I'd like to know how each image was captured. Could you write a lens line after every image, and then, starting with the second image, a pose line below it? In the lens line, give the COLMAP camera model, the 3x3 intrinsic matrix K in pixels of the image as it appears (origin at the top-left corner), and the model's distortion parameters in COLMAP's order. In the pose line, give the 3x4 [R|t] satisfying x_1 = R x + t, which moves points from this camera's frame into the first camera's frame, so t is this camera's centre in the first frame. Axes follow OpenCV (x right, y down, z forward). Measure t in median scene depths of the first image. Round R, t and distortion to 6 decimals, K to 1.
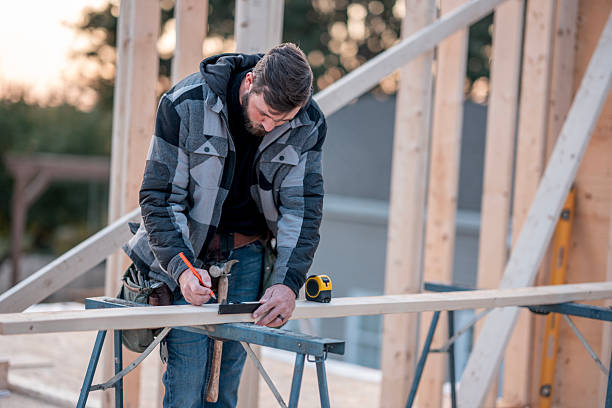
lens RADIAL K [[1472.4, 0, 306.0], [0, 1472.4, 204.0], [0, 0, 1]] dist [0.105104, 0.425179]
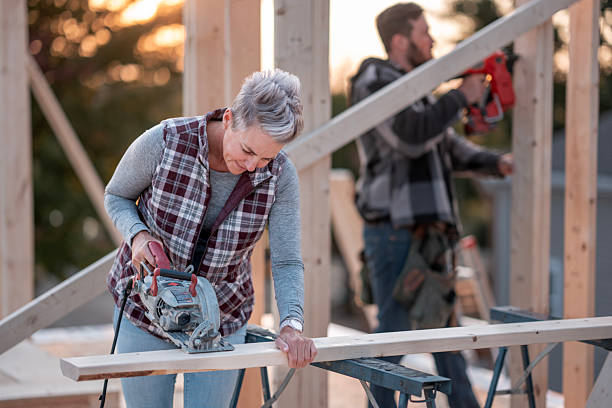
lens RADIAL K [[1472.4, 0, 306.0], [0, 1472.4, 204.0], [0, 0, 1]] dist [0.105104, 0.425179]
pose [[0.957084, -0.033416, -0.287878, 0.180737], [0.036181, 0.999336, 0.004289, -0.010549], [0.287543, -0.014520, 0.957658, 0.147255]]
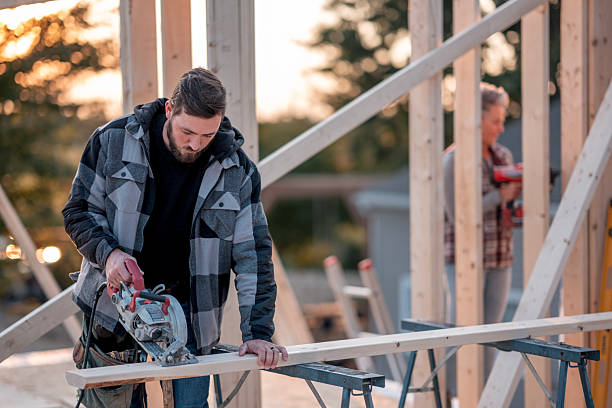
lens RADIAL K [[1472.4, 0, 306.0], [0, 1472.4, 204.0], [0, 0, 1]] dist [0.105104, 0.425179]
pose [[0.978131, -0.062882, -0.198257, 0.176926], [0.062751, 0.998005, -0.006952, -0.017226], [0.198299, -0.005641, 0.980125, 0.025760]]
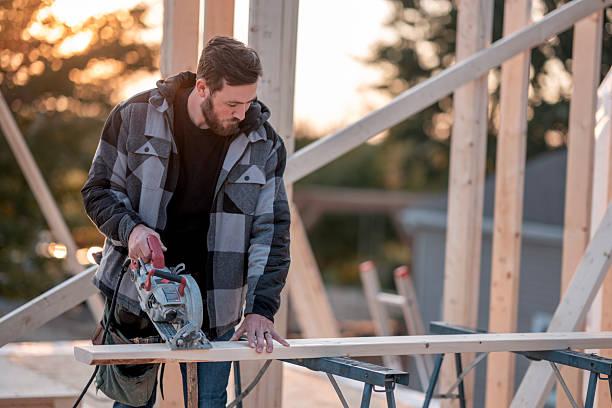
lens RADIAL K [[1472.4, 0, 306.0], [0, 1472.4, 204.0], [0, 0, 1]] dist [0.105104, 0.425179]
pose [[0.972818, -0.005617, -0.231505, 0.181648], [0.000772, 0.999779, -0.021011, -0.002967], [0.231571, 0.020261, 0.972607, 0.049766]]
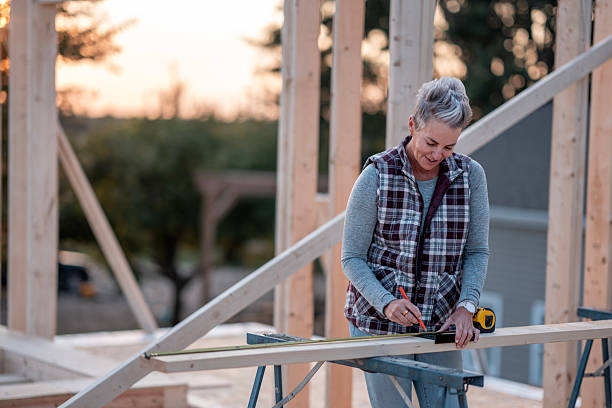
lens RADIAL K [[1472.4, 0, 306.0], [0, 1472.4, 204.0], [0, 0, 1]] dist [0.105104, 0.425179]
pose [[0.991447, -0.024076, -0.128270, 0.021813], [0.023586, 0.999708, -0.005335, -0.015097], [0.128361, 0.002264, 0.991725, -0.039277]]
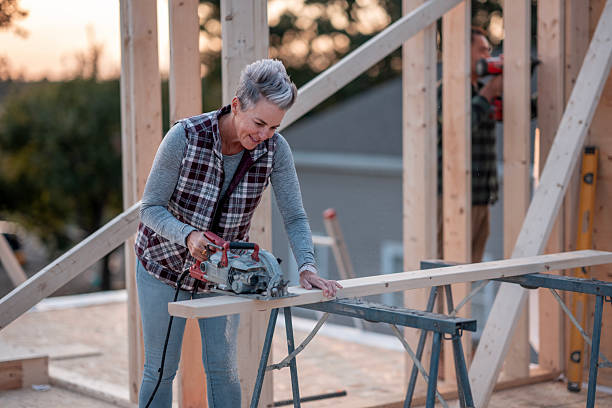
lens RADIAL K [[1472.4, 0, 306.0], [0, 1472.4, 204.0], [0, 0, 1]] dist [0.105104, 0.425179]
pose [[0.993511, -0.063008, -0.094685, 0.082276], [0.065759, 0.997491, 0.026222, -0.014540], [0.092795, -0.032279, 0.995162, -0.006327]]
